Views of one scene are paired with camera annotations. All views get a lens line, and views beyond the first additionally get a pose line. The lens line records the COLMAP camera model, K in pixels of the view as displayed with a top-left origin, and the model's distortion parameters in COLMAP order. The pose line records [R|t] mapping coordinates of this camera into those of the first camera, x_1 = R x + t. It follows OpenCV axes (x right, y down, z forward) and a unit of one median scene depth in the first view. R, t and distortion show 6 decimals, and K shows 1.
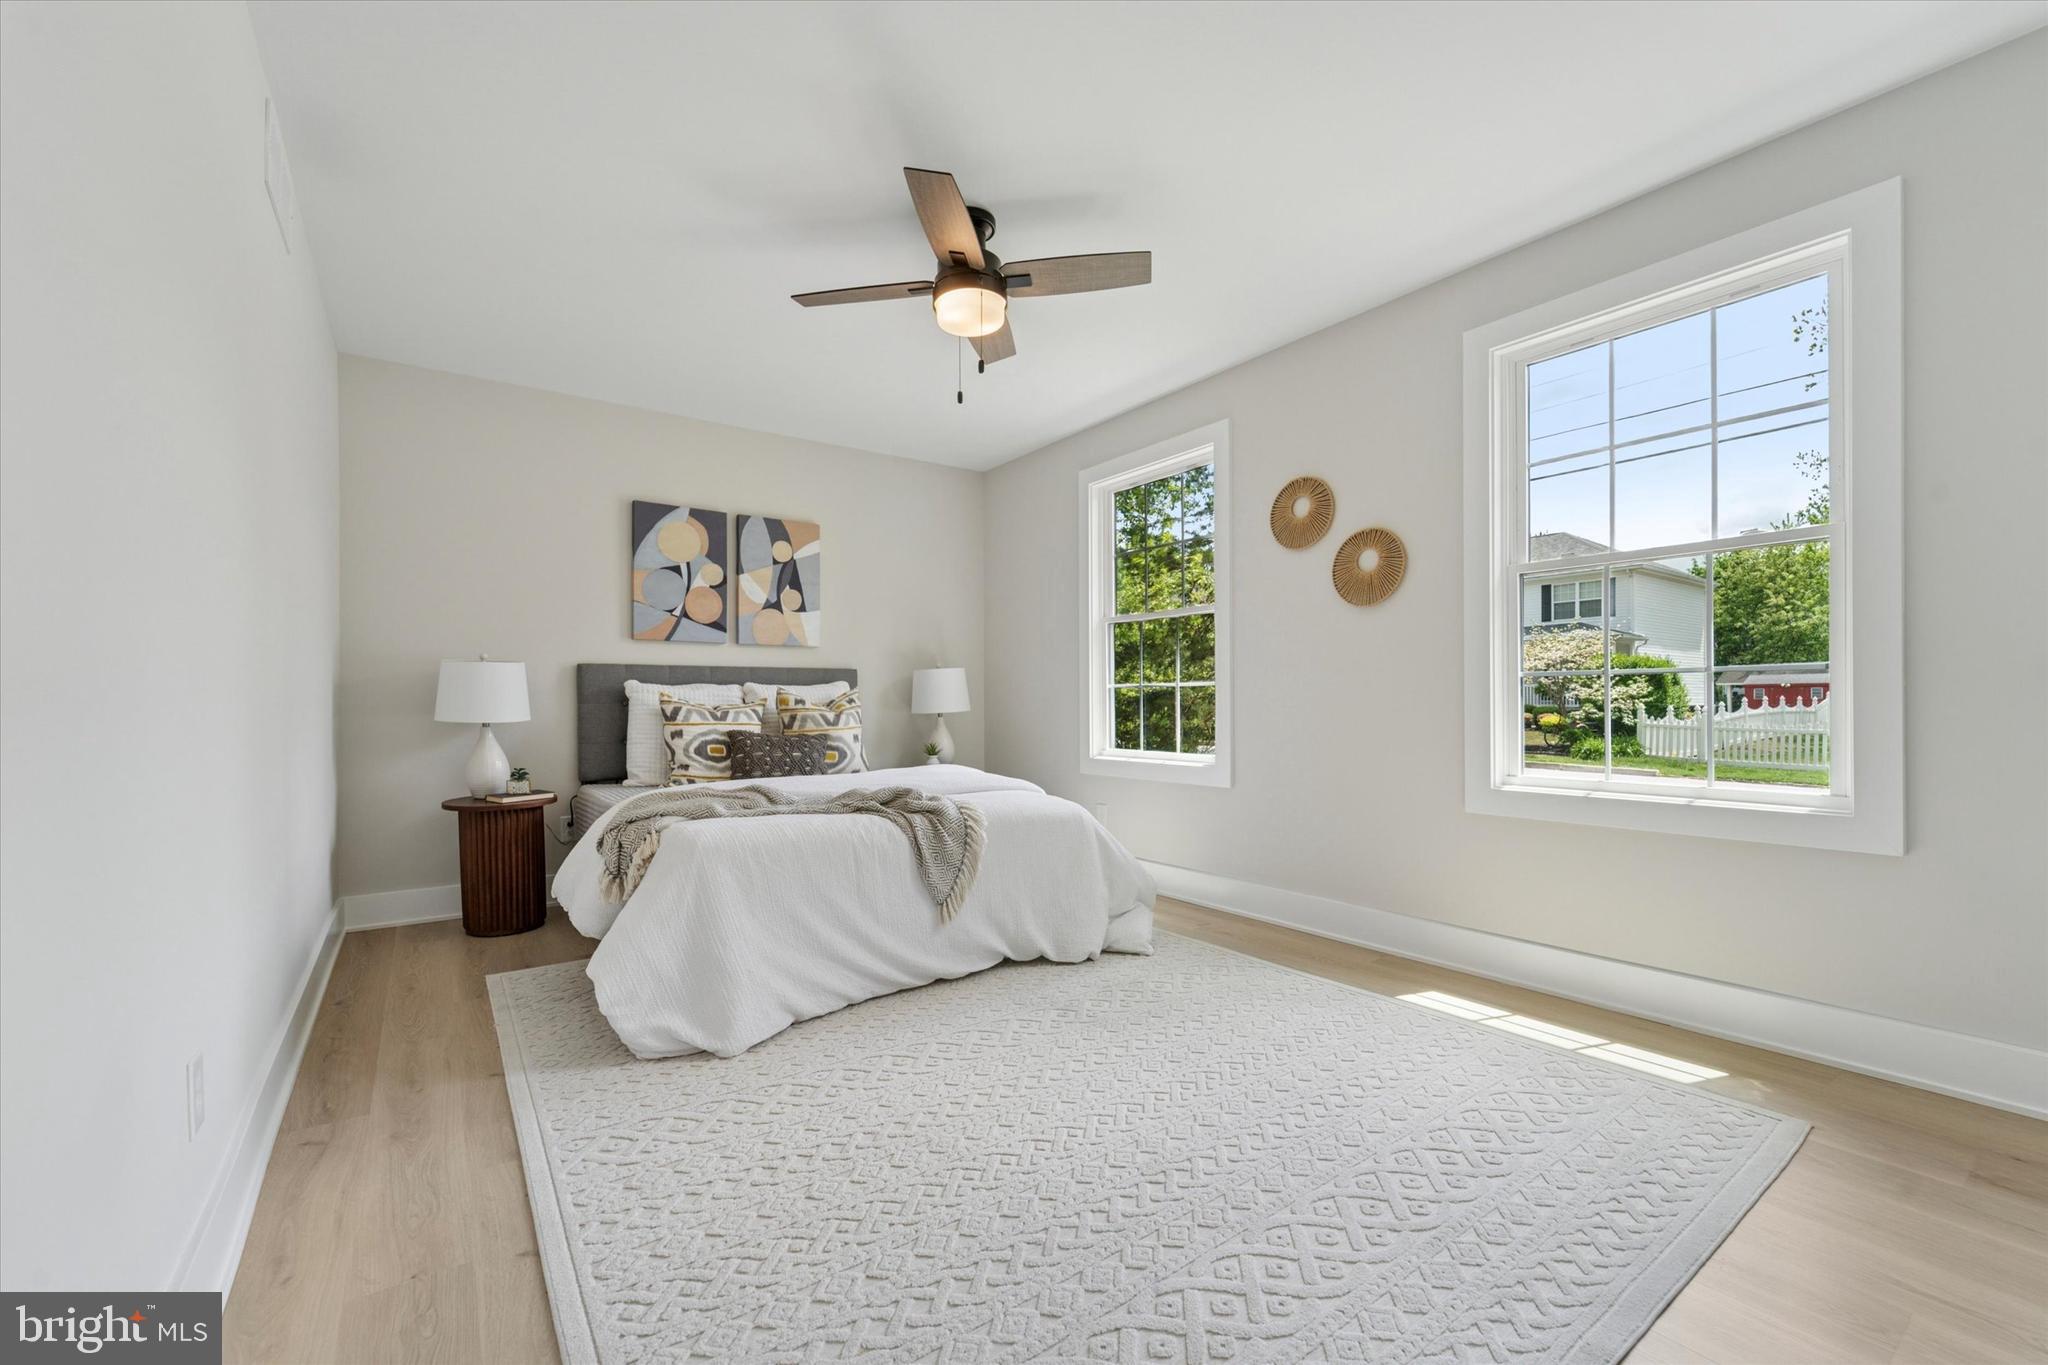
lens RADIAL K [[841.9, 0, 1024.9], [0, 841.9, 698.2], [0, 0, 1]] dist [0.000987, -0.000039]
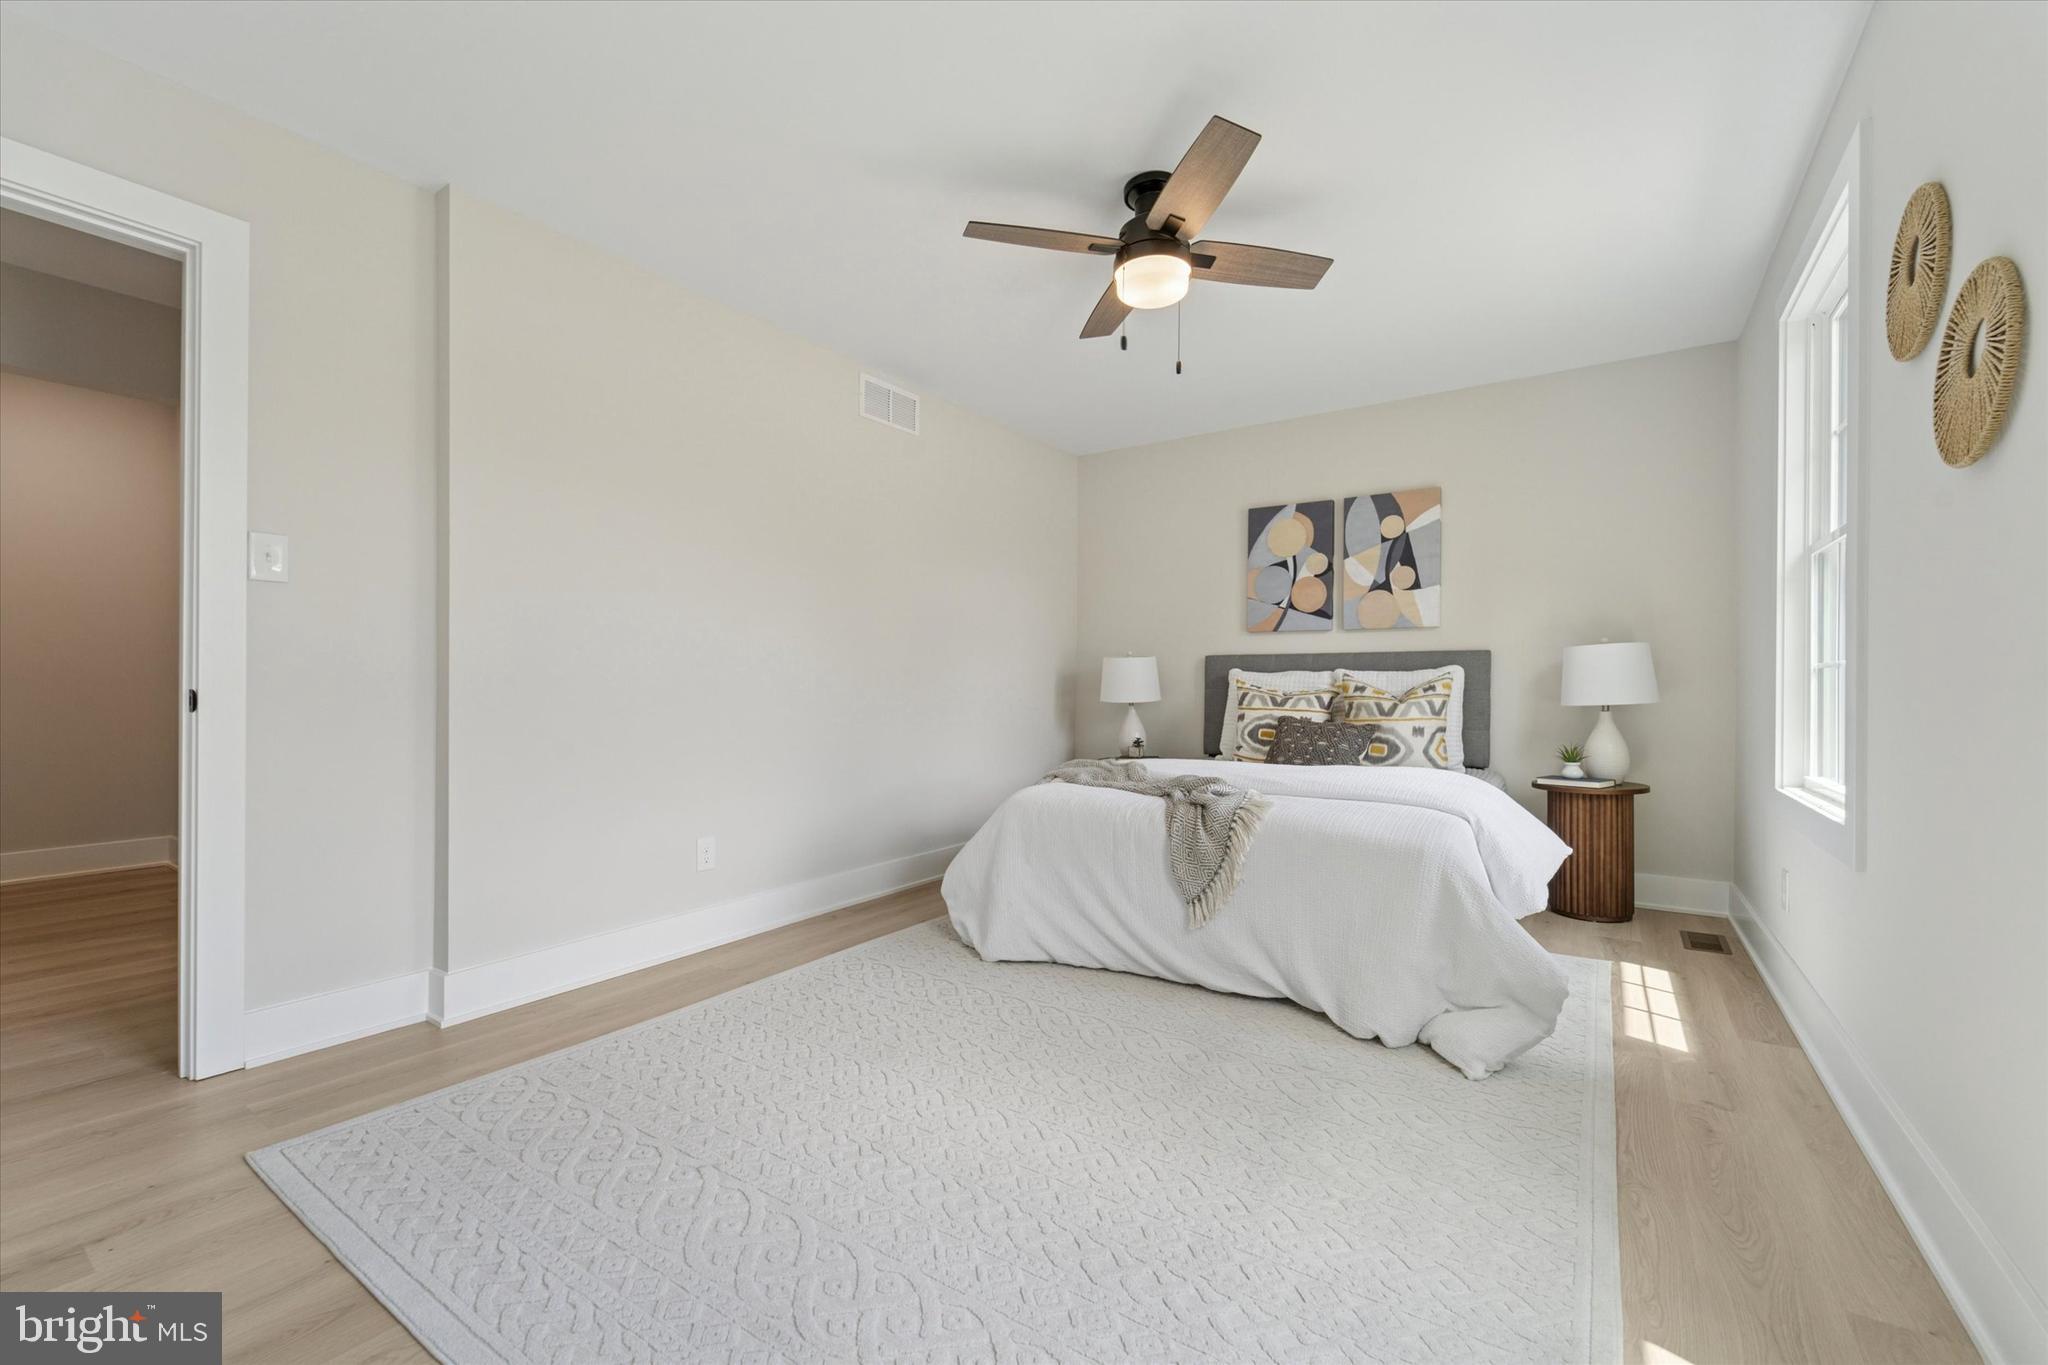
lens RADIAL K [[833.3, 0, 1029.1], [0, 833.3, 682.3], [0, 0, 1]] dist [0.001378, -0.003056]
pose [[0.339116, 0.001729, -0.940743, 0.477248], [-0.000423, 0.999998, 0.001686, -0.004472], [0.940745, -0.000174, 0.339116, 0.337127]]
